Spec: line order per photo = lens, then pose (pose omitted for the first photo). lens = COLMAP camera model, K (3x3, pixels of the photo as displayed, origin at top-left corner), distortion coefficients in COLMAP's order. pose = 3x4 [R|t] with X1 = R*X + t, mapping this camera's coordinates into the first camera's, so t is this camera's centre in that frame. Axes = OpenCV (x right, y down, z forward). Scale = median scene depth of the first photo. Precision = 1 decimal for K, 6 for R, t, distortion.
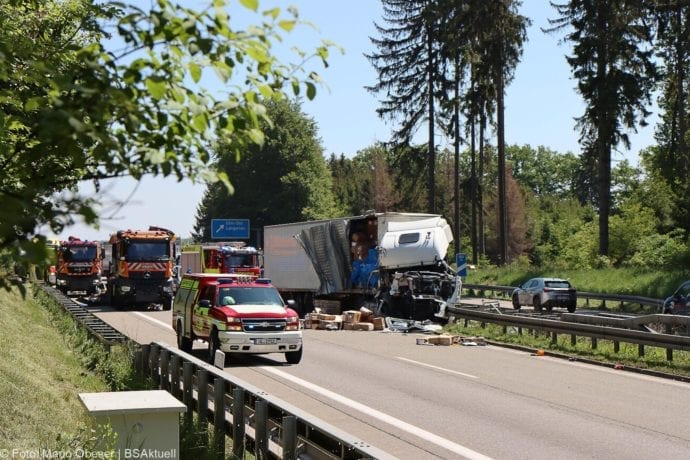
lens RADIAL K [[1195.7, 0, 323.3], [0, 1195.7, 230.0], [0, 0, 1]] dist [0.222796, 0.067536]
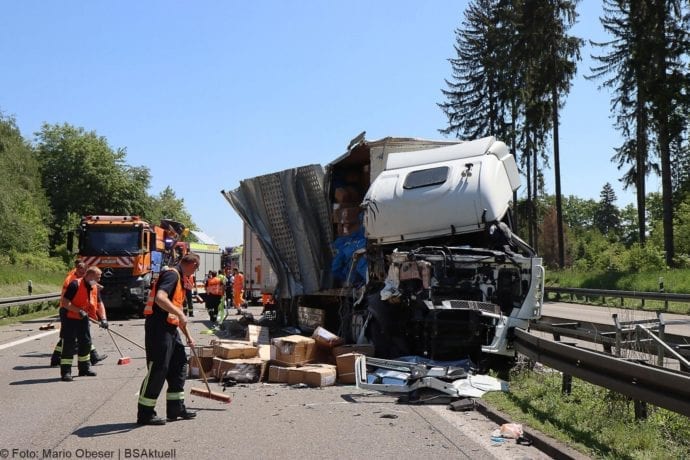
lens RADIAL K [[805.5, 0, 324.0], [0, 805.5, 231.0], [0, 0, 1]] dist [0.002603, 0.332587]
pose [[0.992732, -0.011772, -0.119769, 0.035933], [0.008460, 0.999569, -0.028123, 0.018603], [0.120048, 0.026905, 0.992403, 0.353876]]
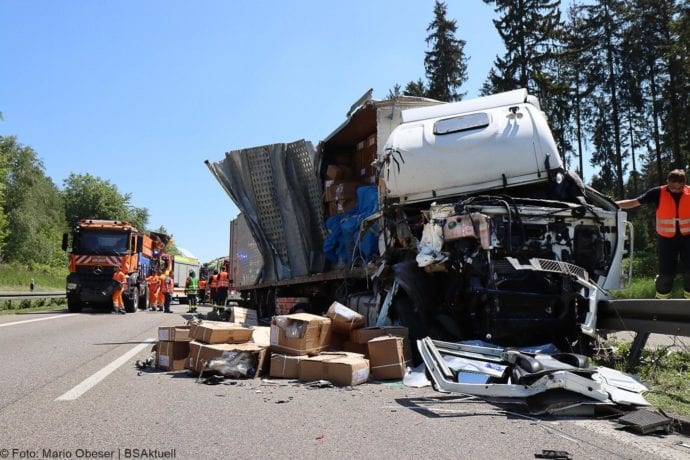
lens RADIAL K [[566.1, 0, 327.8], [0, 566.1, 230.6], [0, 0, 1]] dist [-0.101381, 0.143205]
pose [[0.999702, 0.005201, -0.023862, 0.017314], [-0.007194, 0.996419, -0.084252, 0.029139], [0.023338, 0.084398, 0.996159, 0.425594]]
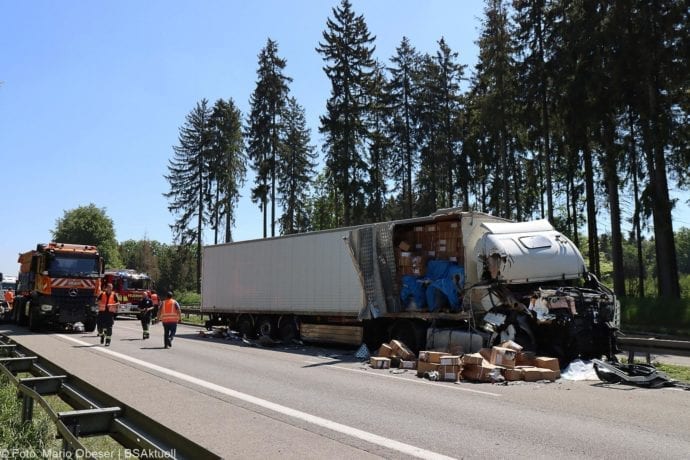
lens RADIAL K [[547.4, 0, 332.1], [0, 547.4, 231.2], [0, 0, 1]] dist [-0.097534, 0.099242]
pose [[0.920974, 0.061774, 0.384695, -0.087913], [-0.025649, 0.994822, -0.098341, 0.018434], [-0.388778, 0.080703, 0.917790, 0.384981]]
